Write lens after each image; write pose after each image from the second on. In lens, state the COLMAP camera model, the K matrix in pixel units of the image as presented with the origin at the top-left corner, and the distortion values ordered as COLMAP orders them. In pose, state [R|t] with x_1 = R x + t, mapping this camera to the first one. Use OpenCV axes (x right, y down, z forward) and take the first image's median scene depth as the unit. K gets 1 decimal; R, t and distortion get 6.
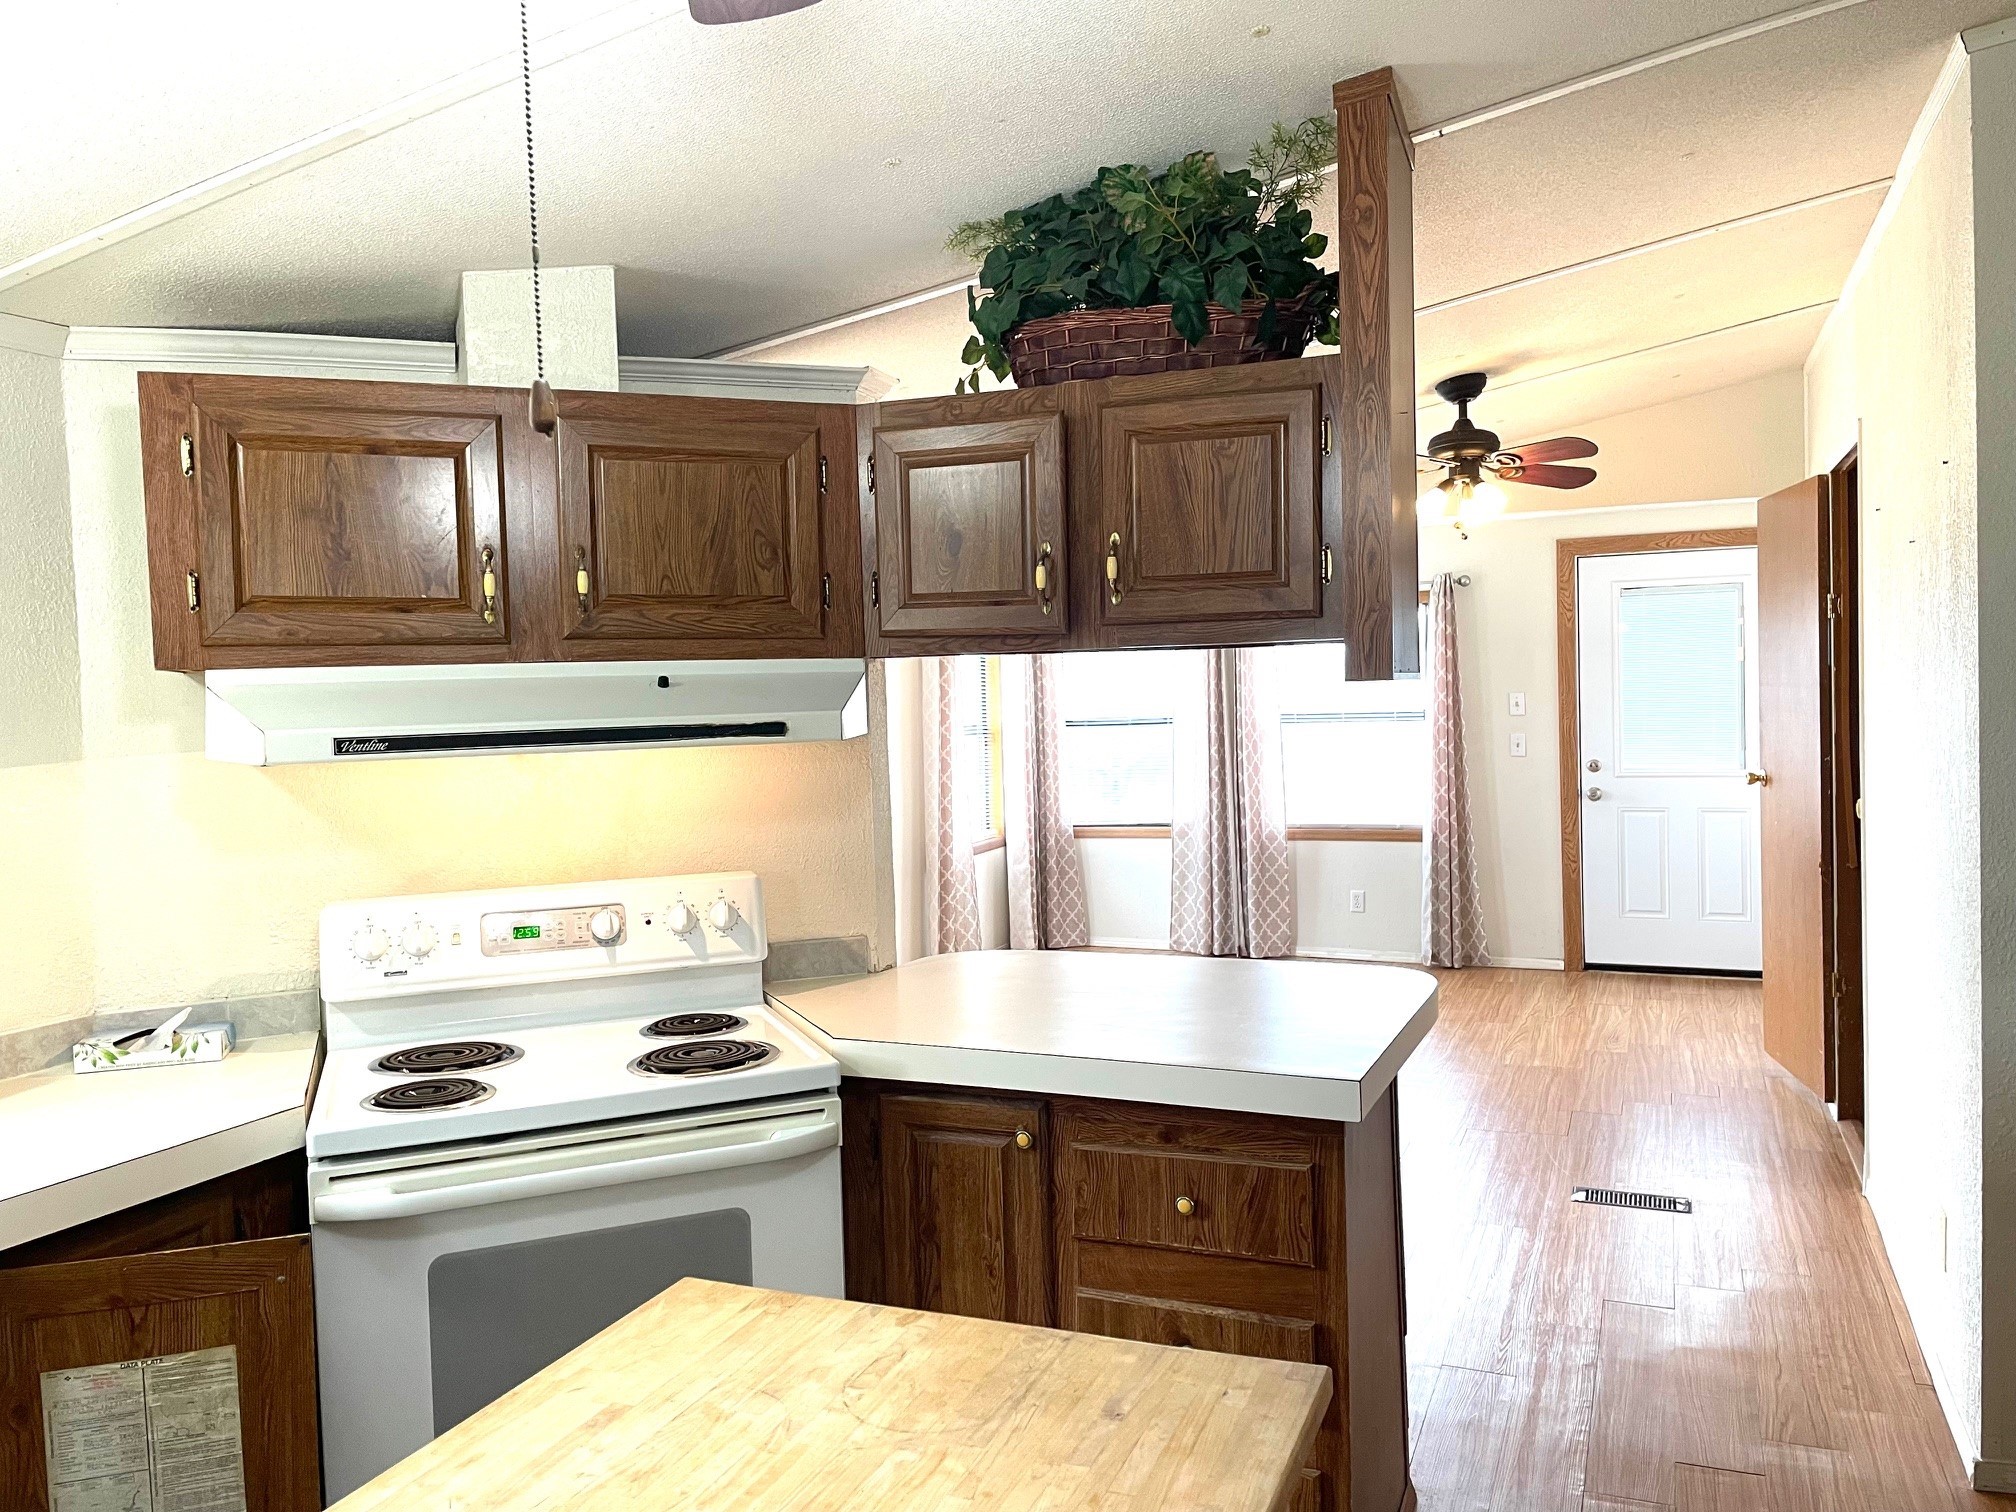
lens RADIAL K [[1527.5, 0, 1018.7], [0, 1527.5, 741.4], [0, 0, 1]] dist [0.091086, -0.114407]
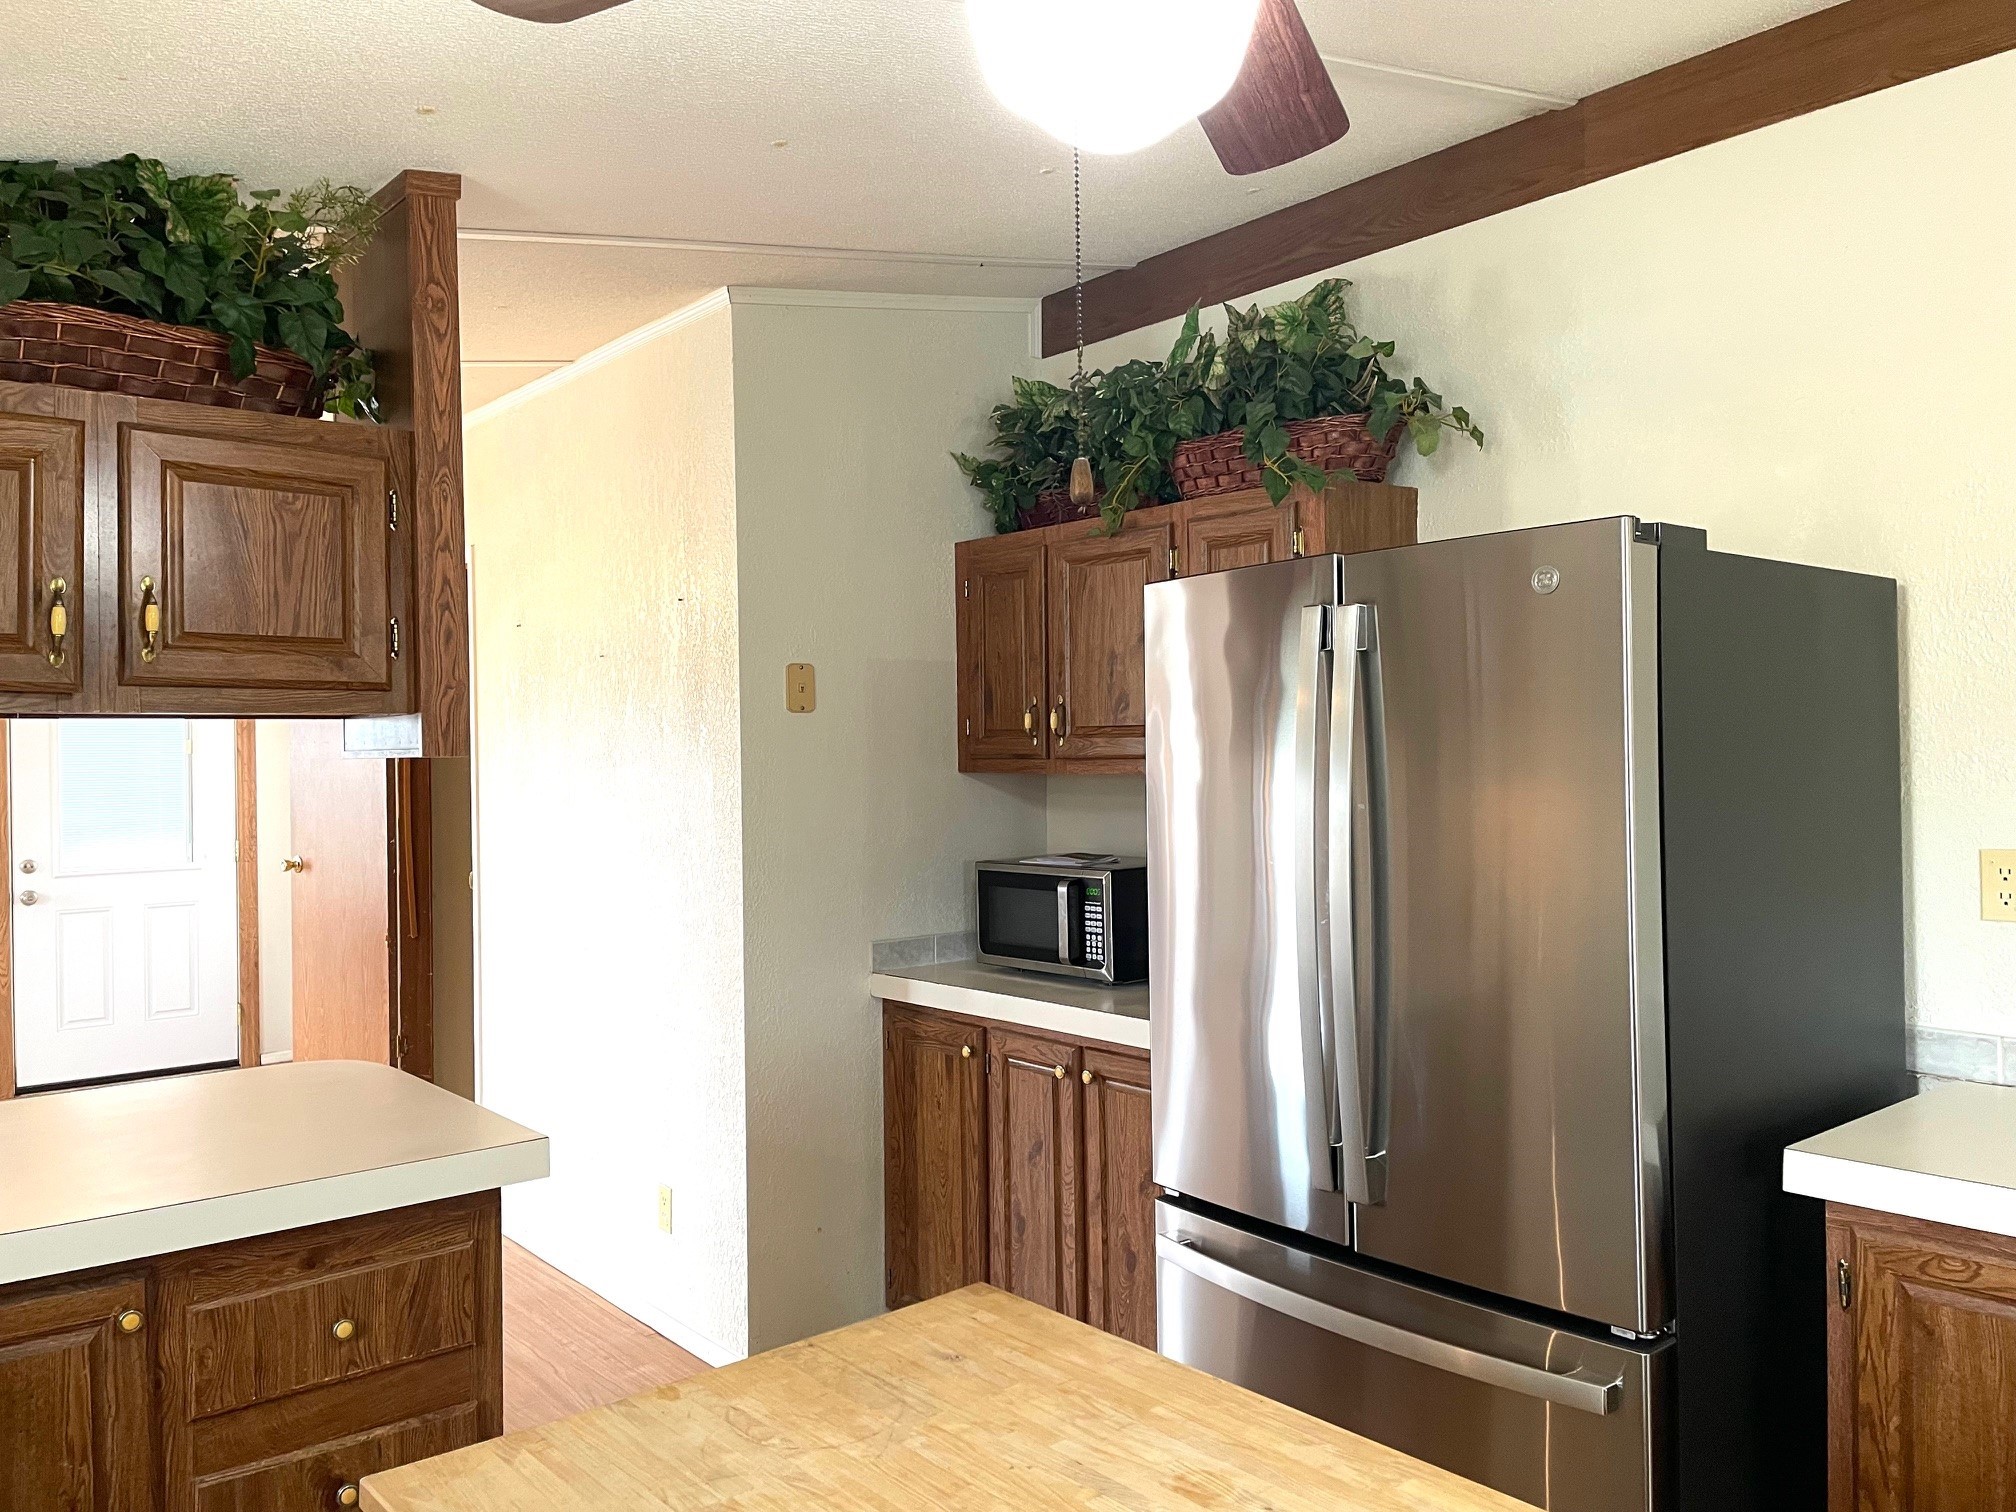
lens RADIAL K [[1527.5, 0, 999.2], [0, 1527.5, 736.7], [0, 0, 1]] dist [0.091086, -0.114407]
pose [[0.461505, 0.027003, 0.886727, -0.510516], [0.034305, 0.998246, -0.048254, 0.009589], [-0.886474, 0.052689, 0.459769, 0.207439]]
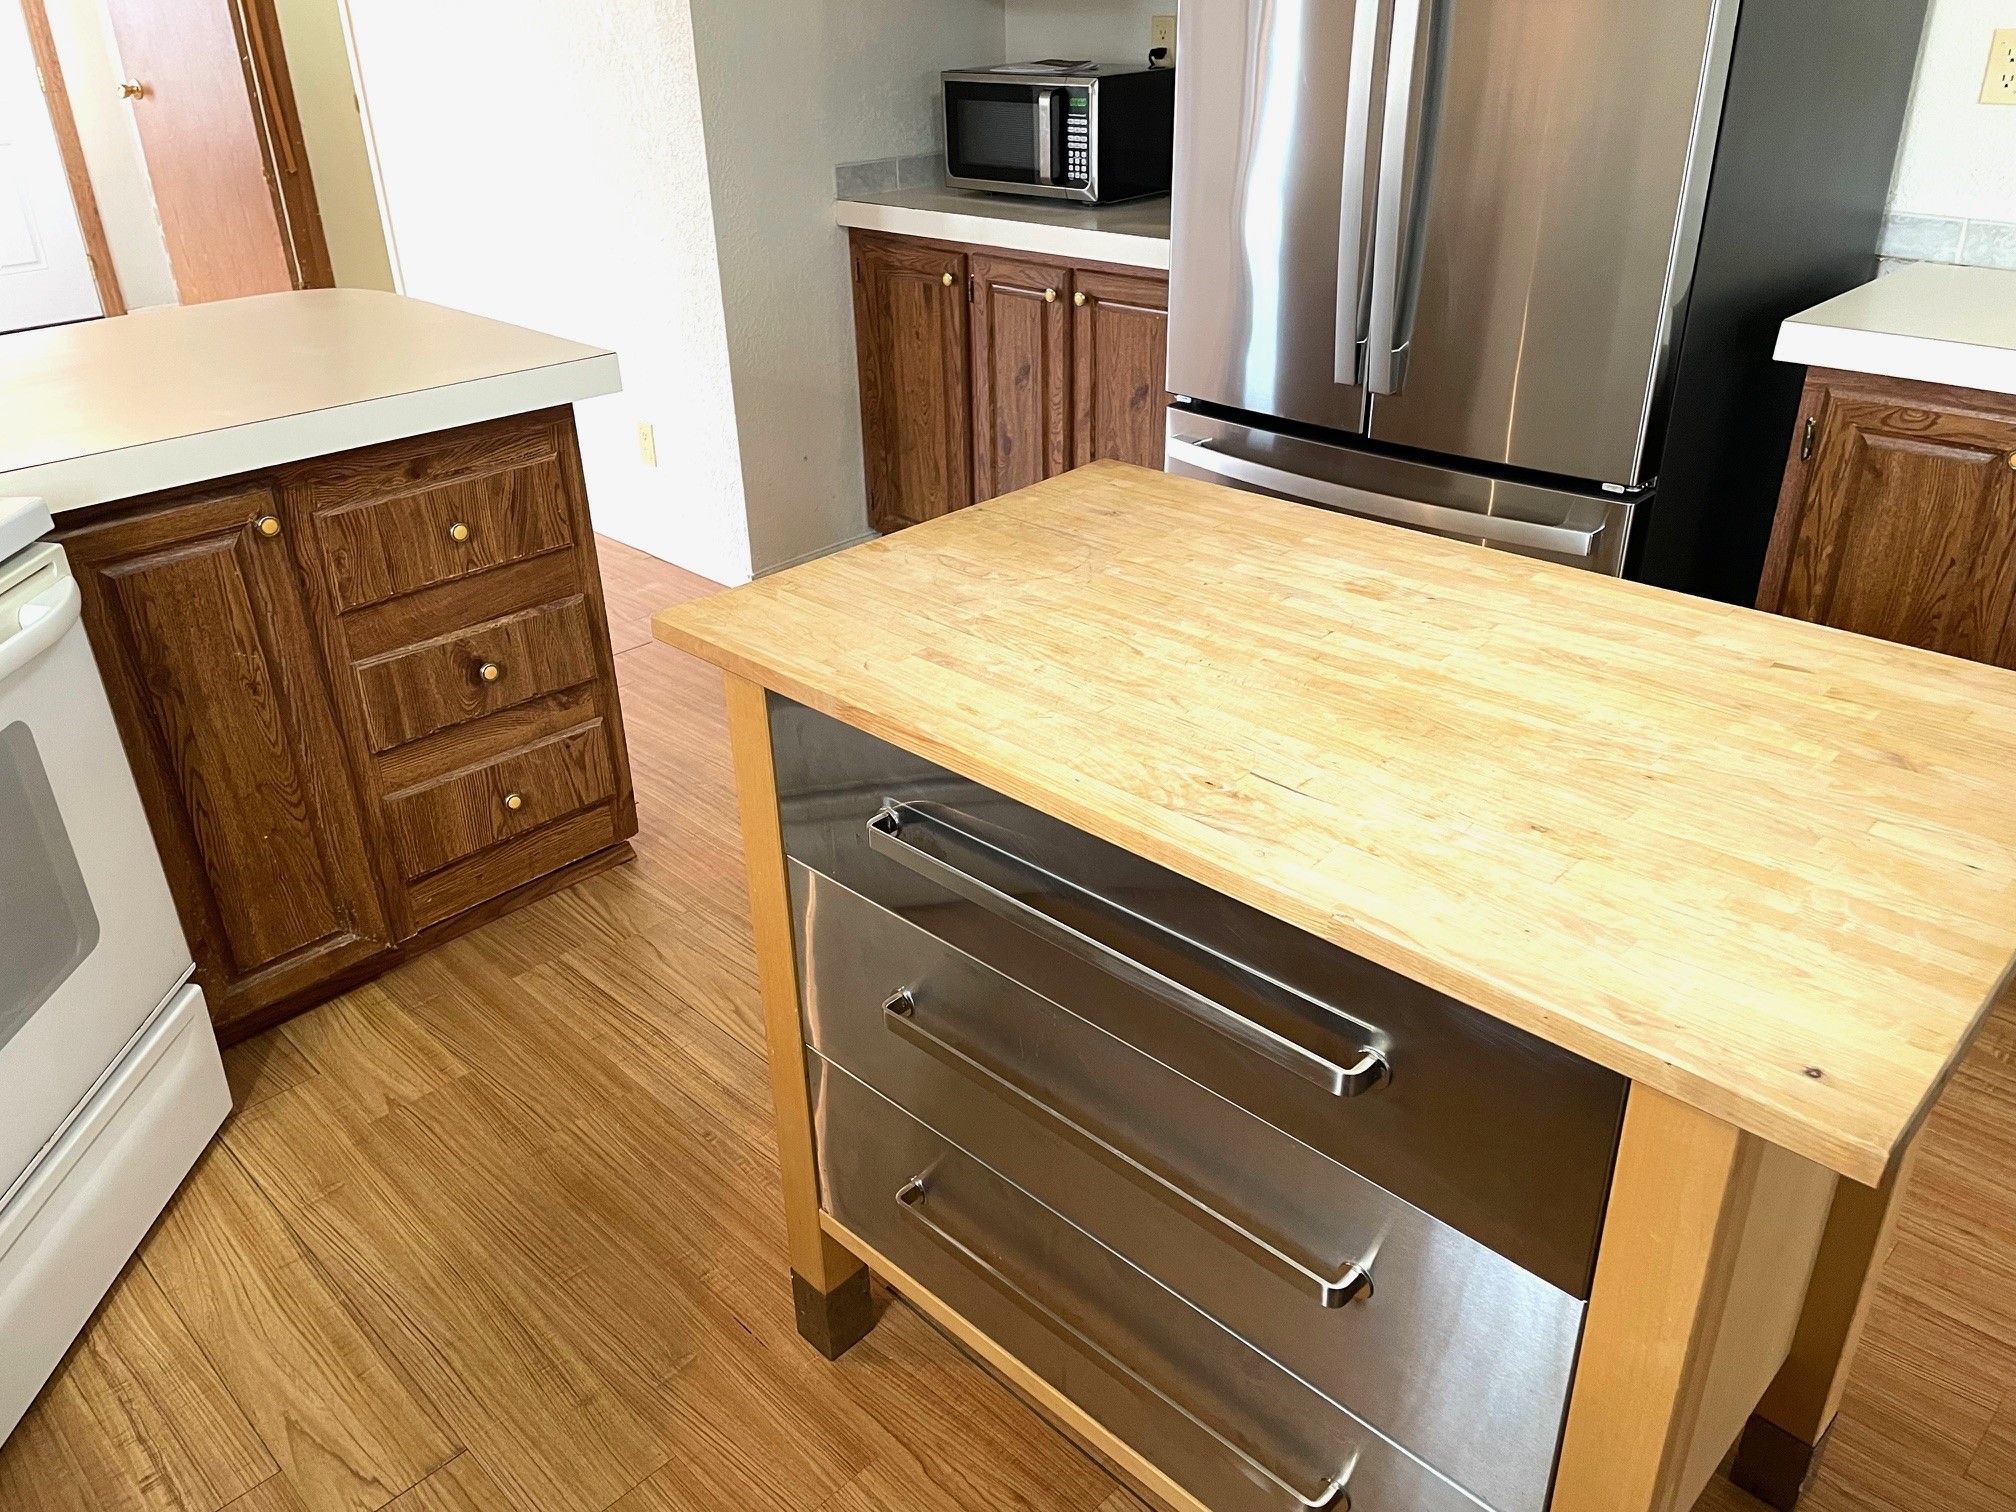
lens RADIAL K [[1527.5, 0, 1004.8], [0, 1527.5, 738.0], [0, 0, 1]] dist [0.091086, -0.114407]
pose [[0.366496, -0.401494, 0.839335, -0.606423], [0.043434, 0.908503, 0.415615, 0.027772], [-0.929405, -0.115866, 0.350401, 0.307785]]
